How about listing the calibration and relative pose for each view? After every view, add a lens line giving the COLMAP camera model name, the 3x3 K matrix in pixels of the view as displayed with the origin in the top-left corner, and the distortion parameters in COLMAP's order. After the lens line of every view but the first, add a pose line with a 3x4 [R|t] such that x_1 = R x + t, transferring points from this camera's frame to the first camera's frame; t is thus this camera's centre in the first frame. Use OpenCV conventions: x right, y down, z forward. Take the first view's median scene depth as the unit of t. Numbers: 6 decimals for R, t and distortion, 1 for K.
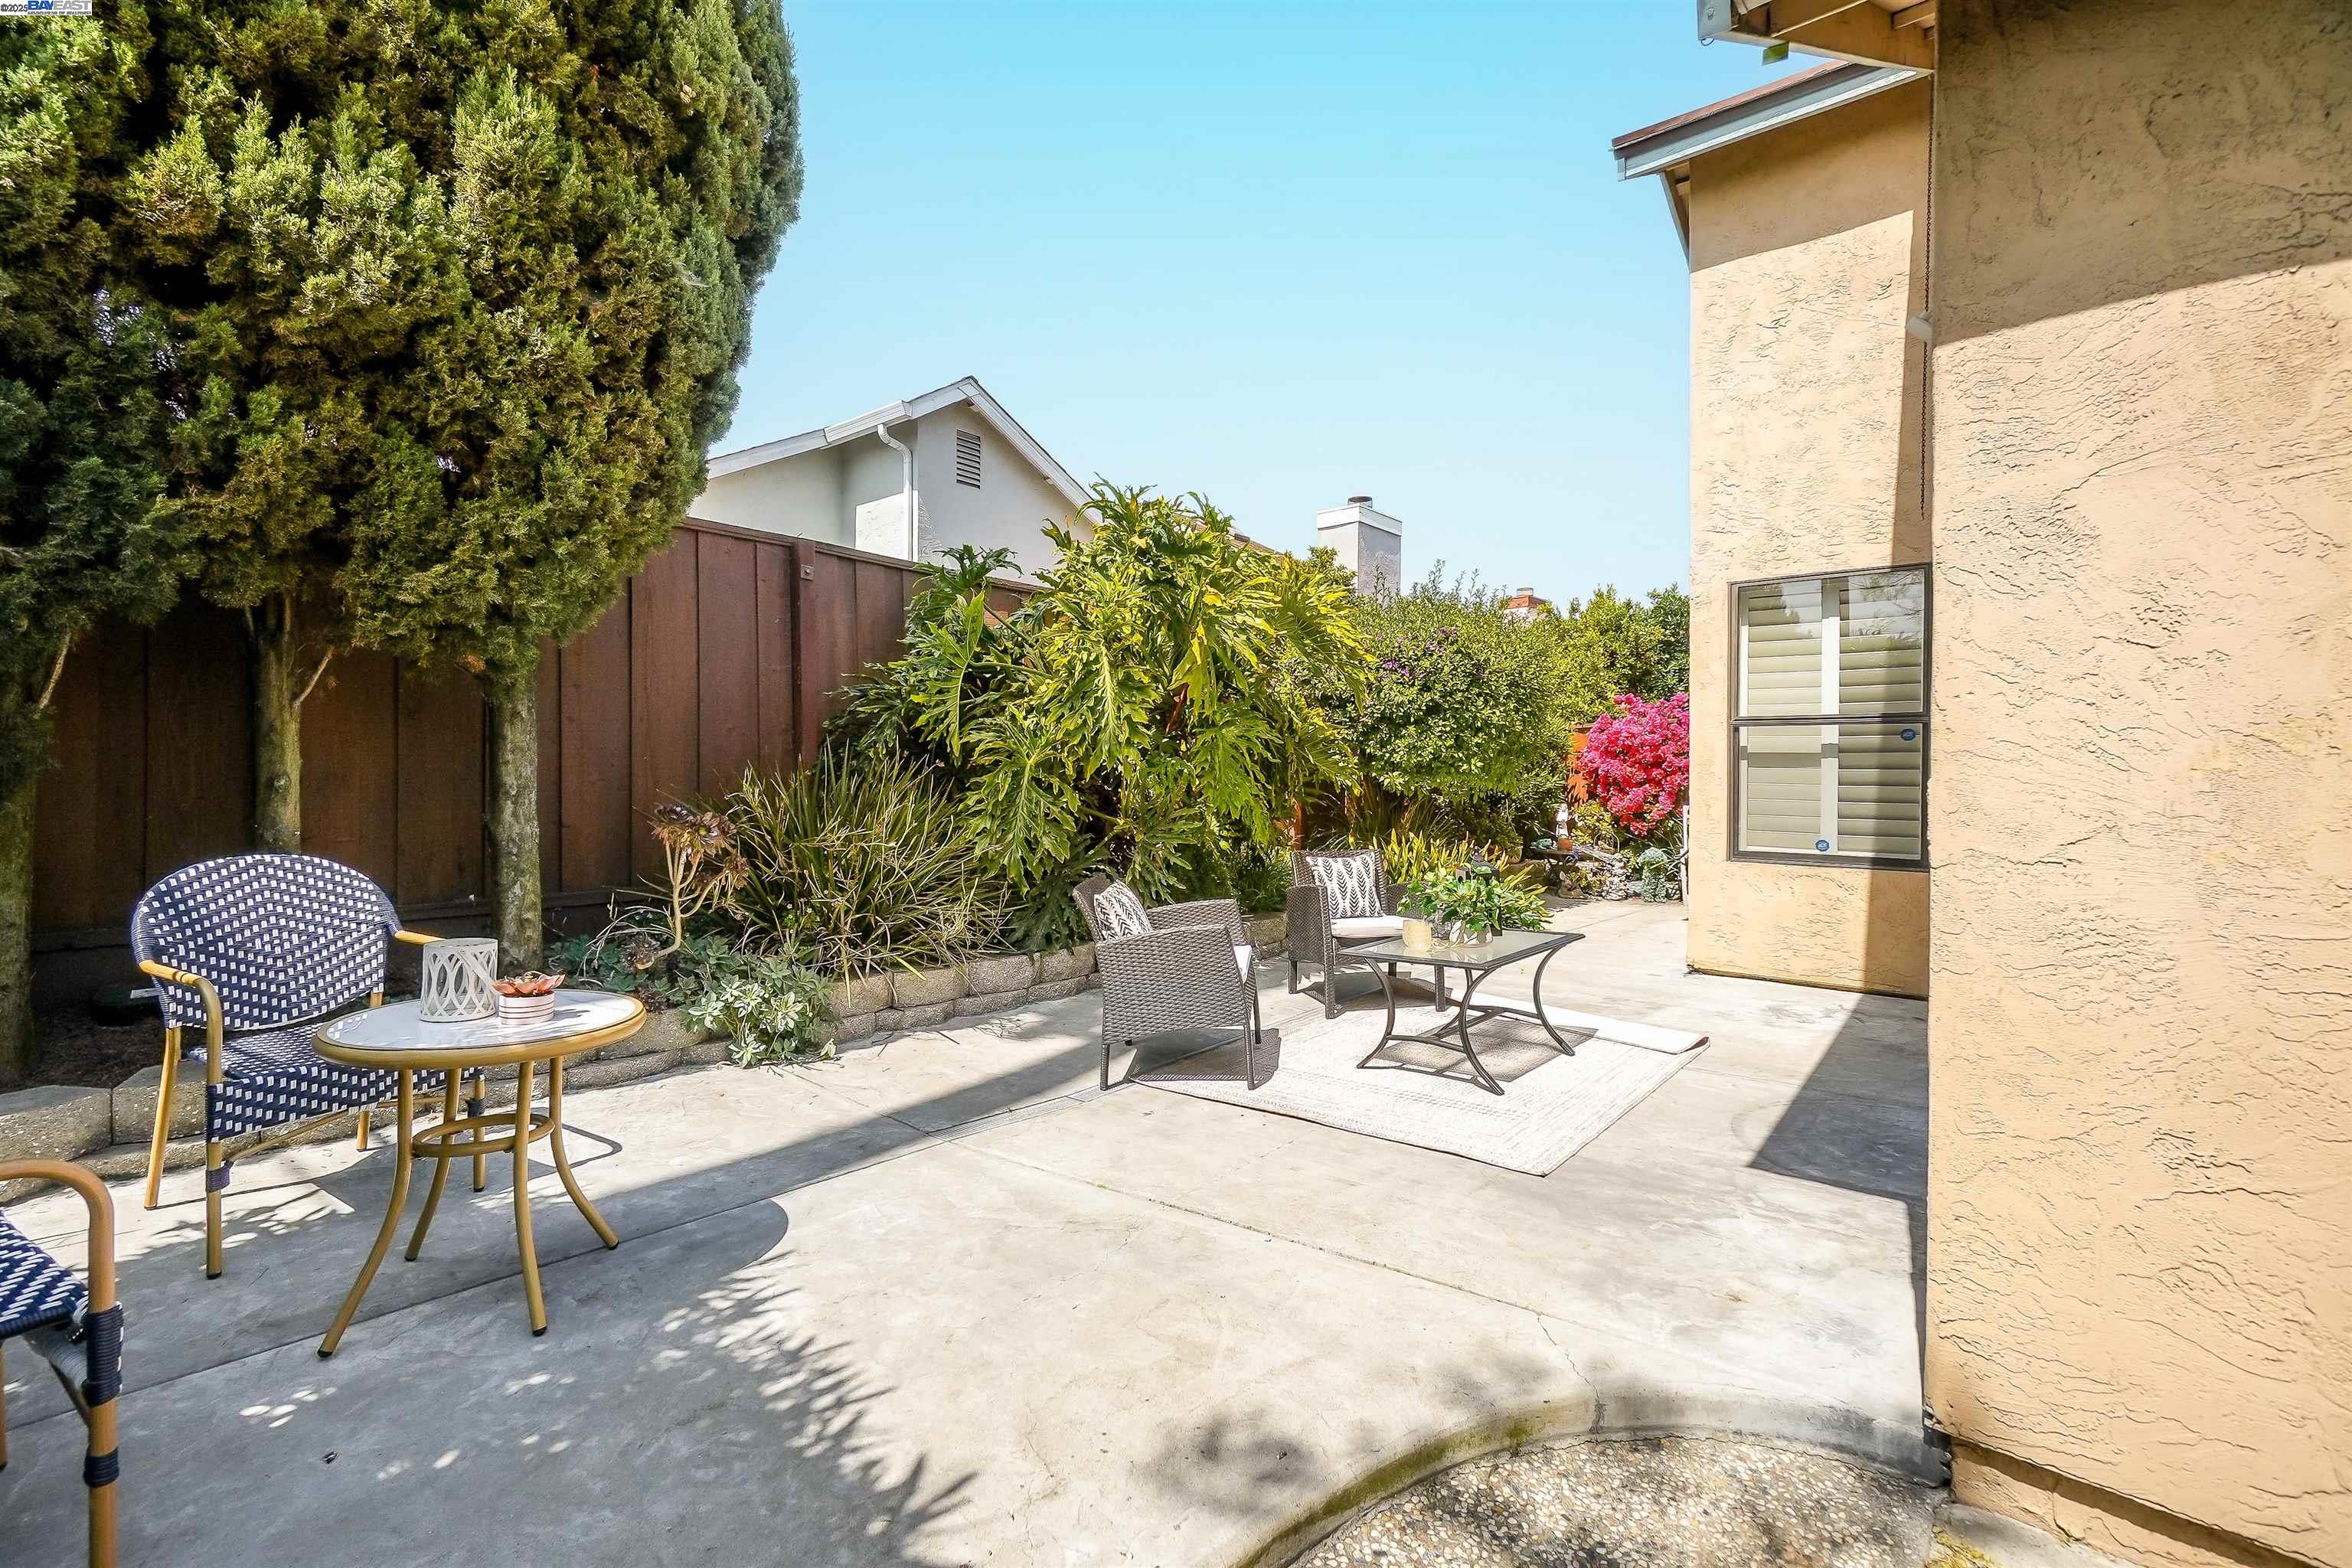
lens RADIAL K [[1000.1, 0, 1168.0], [0, 1000.1, 769.5], [0, 0, 1]] dist [0.003631, 0.000216]
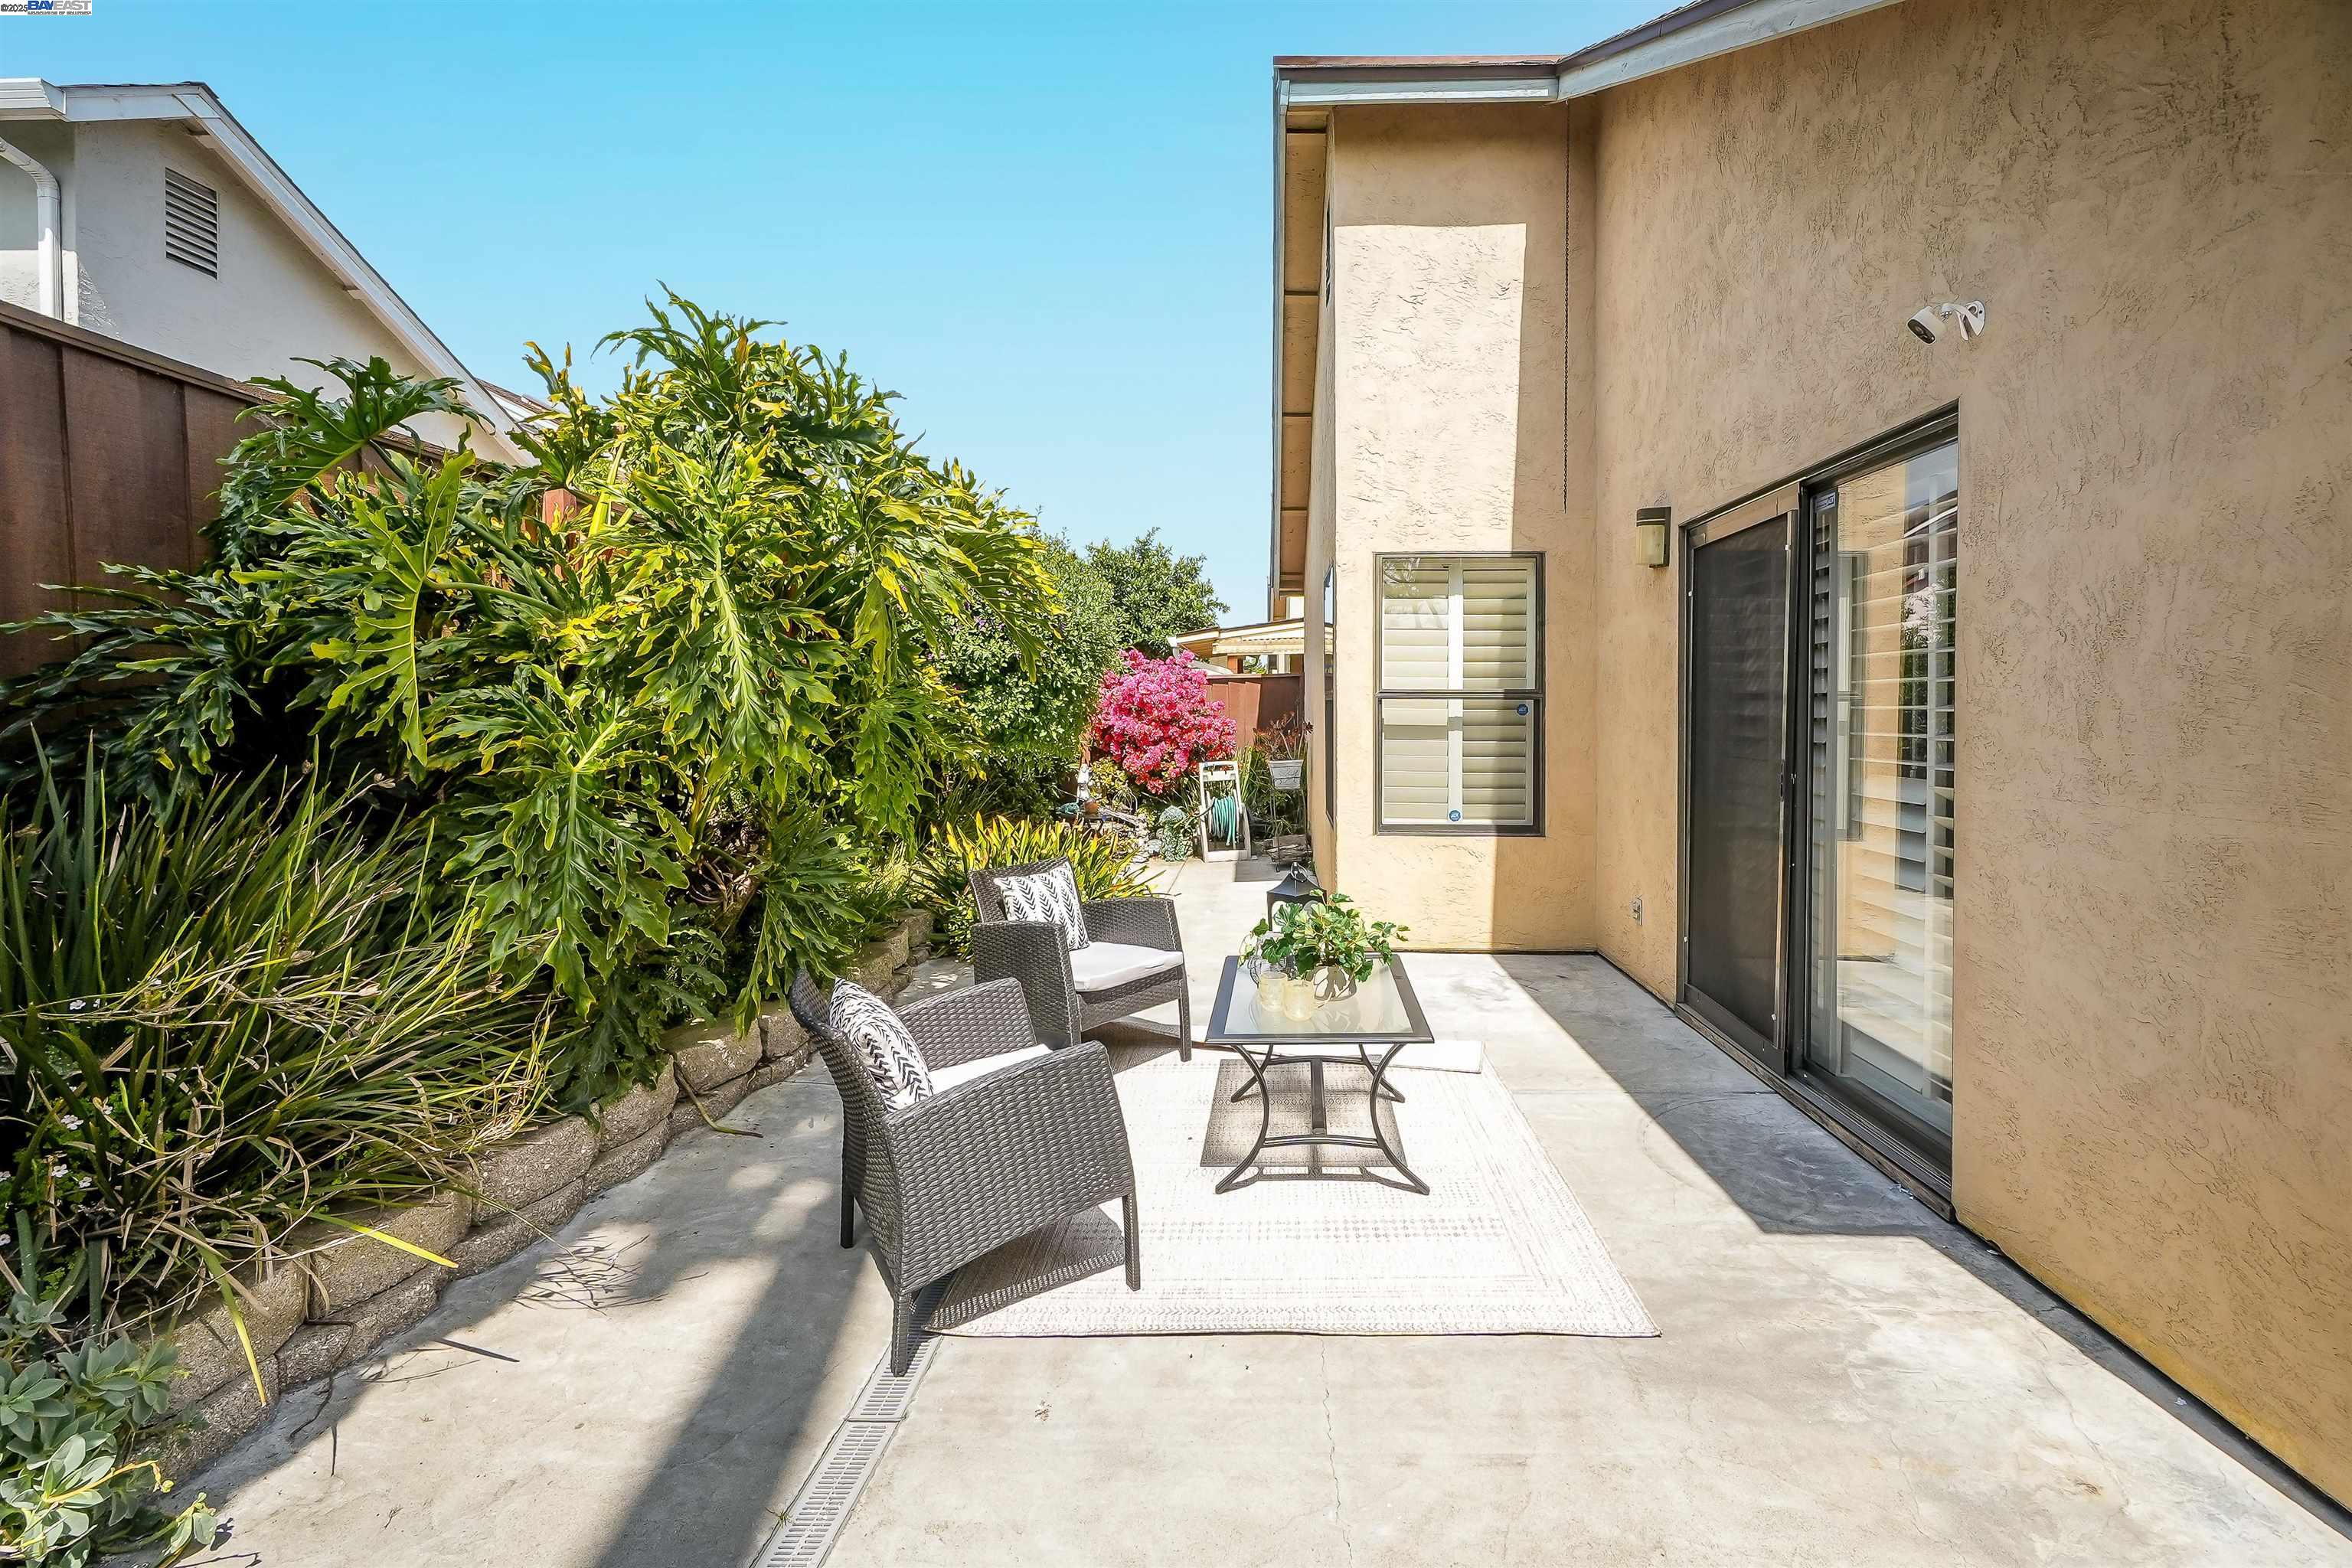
lens RADIAL K [[1018.3, 0, 1183.4], [0, 1018.3, 717.3], [0, 0, 1]] dist [-0.002343, 0.000743]
pose [[0.798297, -0.011460, 0.602154, -0.201515], [0.004978, 0.999910, 0.012431, -0.039901], [-0.602243, -0.006926, 0.798283, 0.327873]]
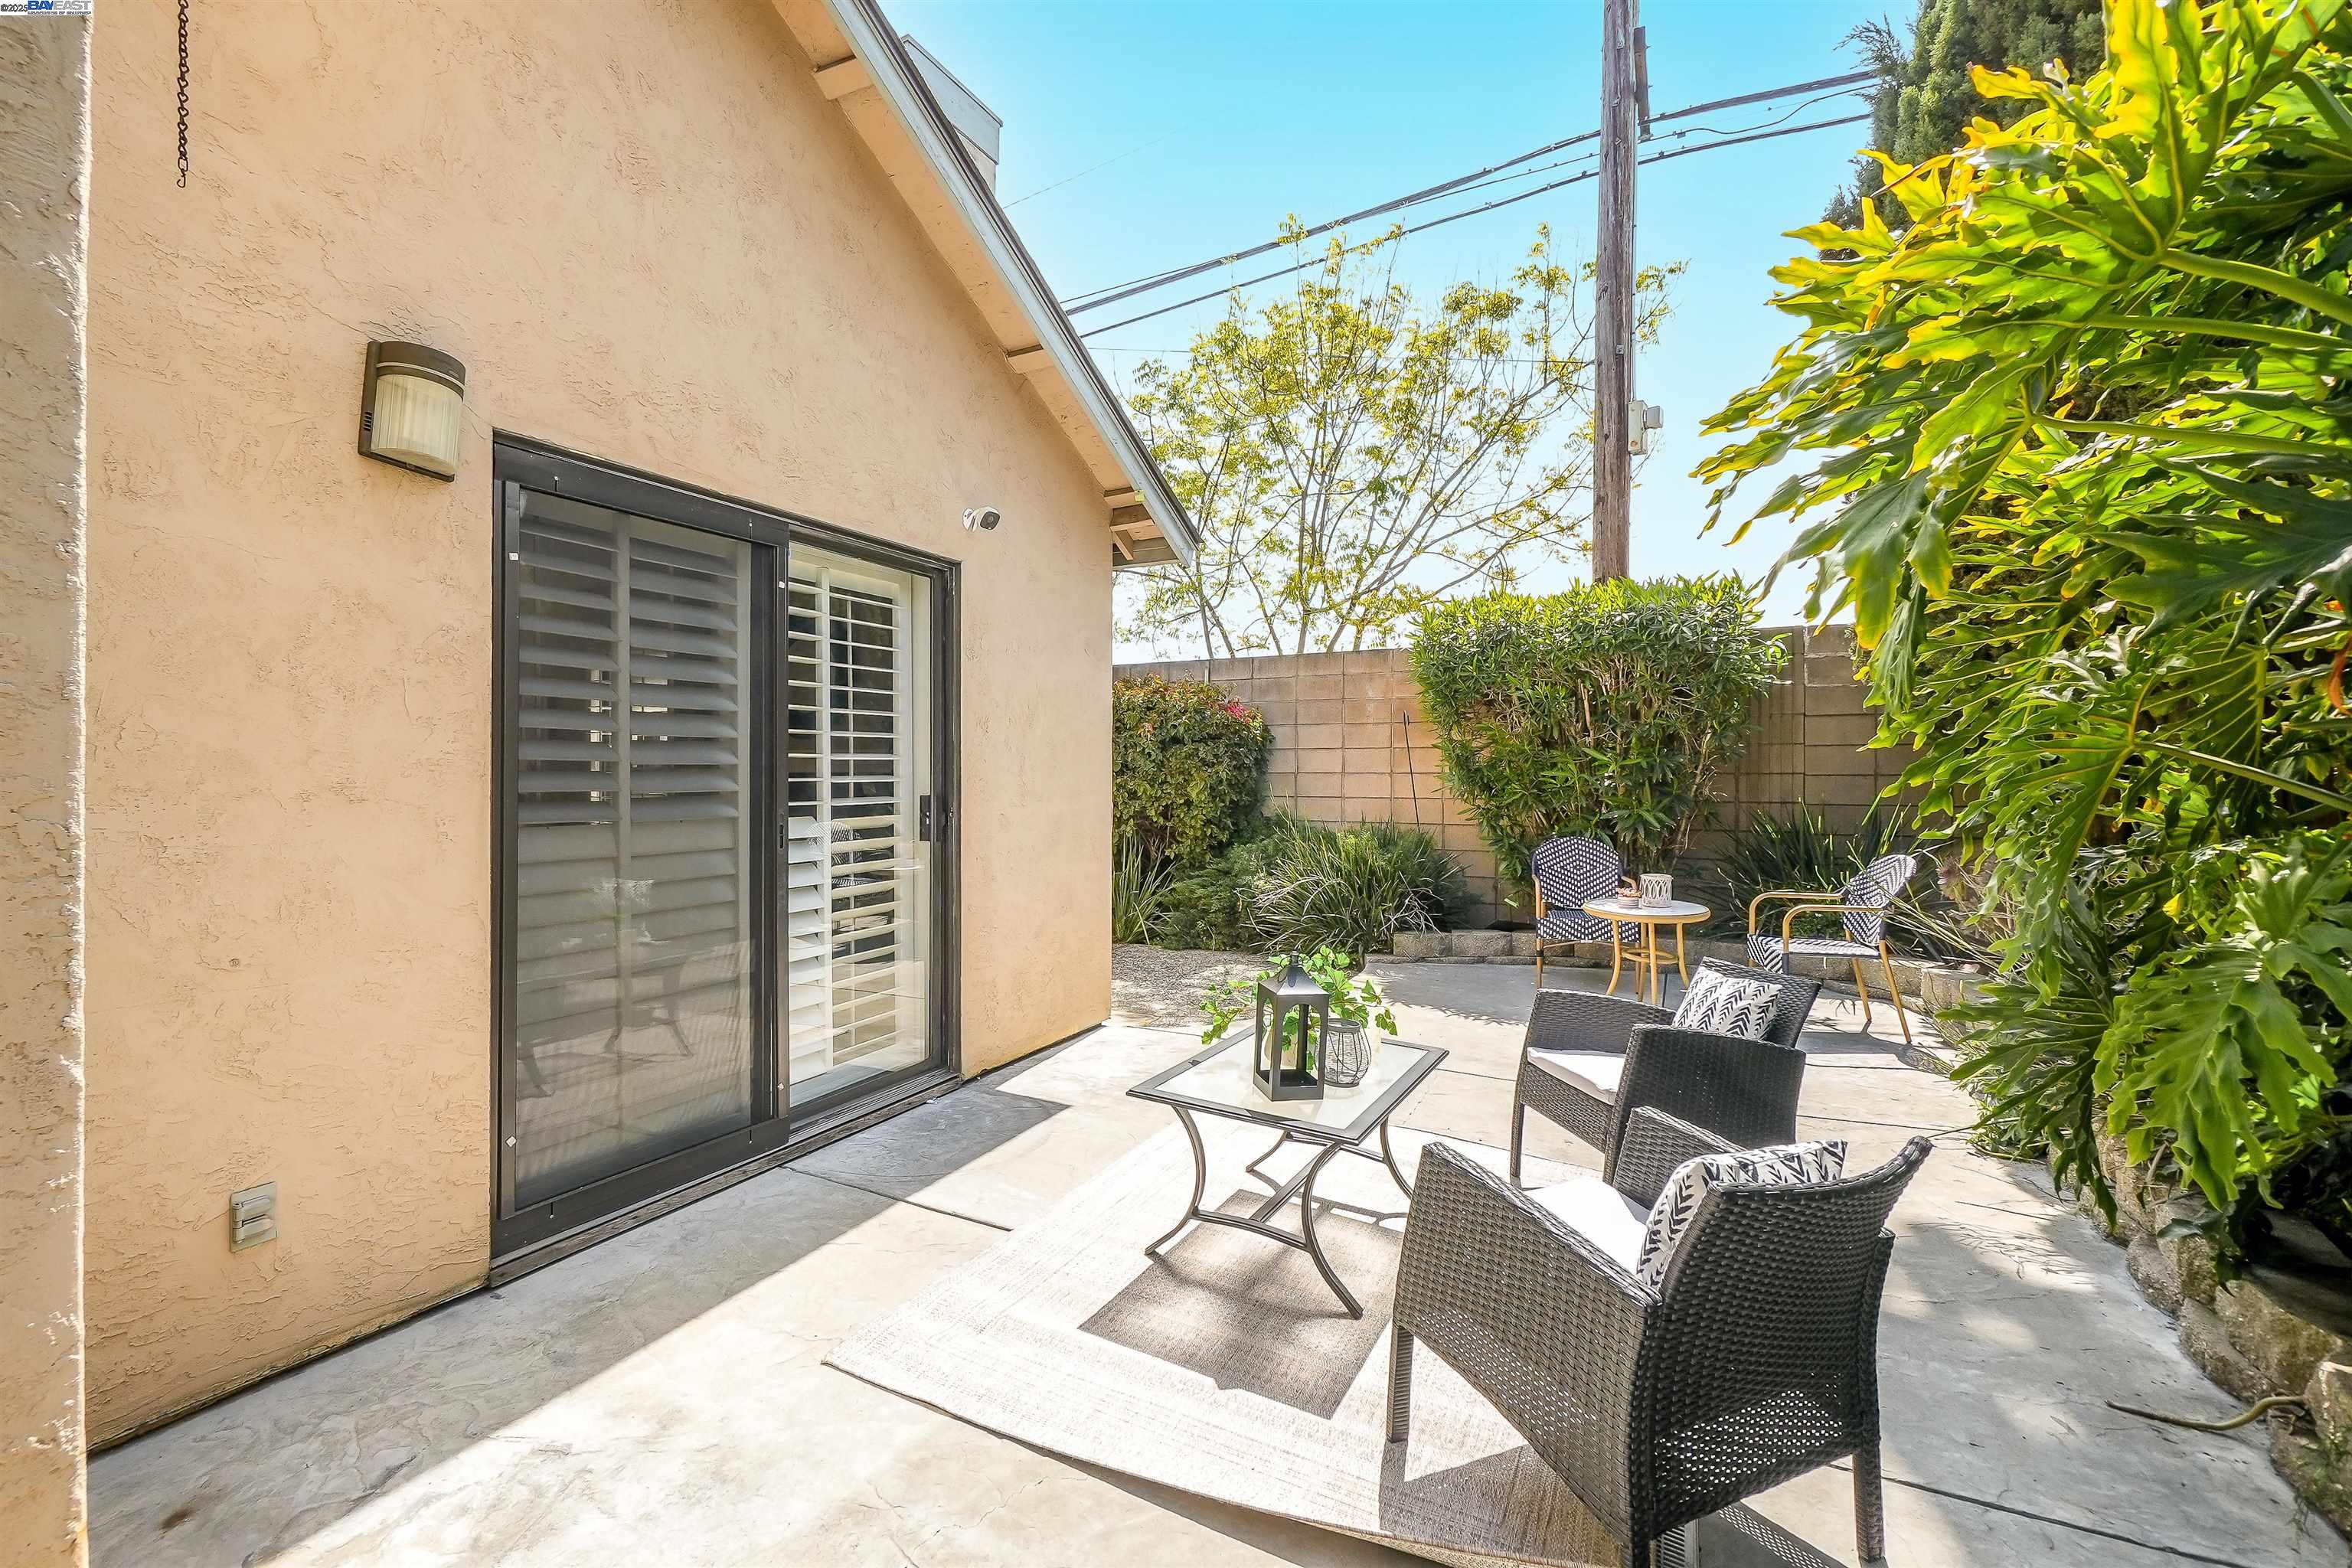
lens RADIAL K [[1000.1, 0, 1168.0], [0, 1000.1, 769.5], [0, 0, 1]] dist [0.003631, 0.000216]
pose [[-0.967503, -0.009507, -0.252682, 0.438840], [-0.009956, 0.999950, 0.000500, -0.029585], [0.252664, 0.002999, -0.967549, 1.278860]]
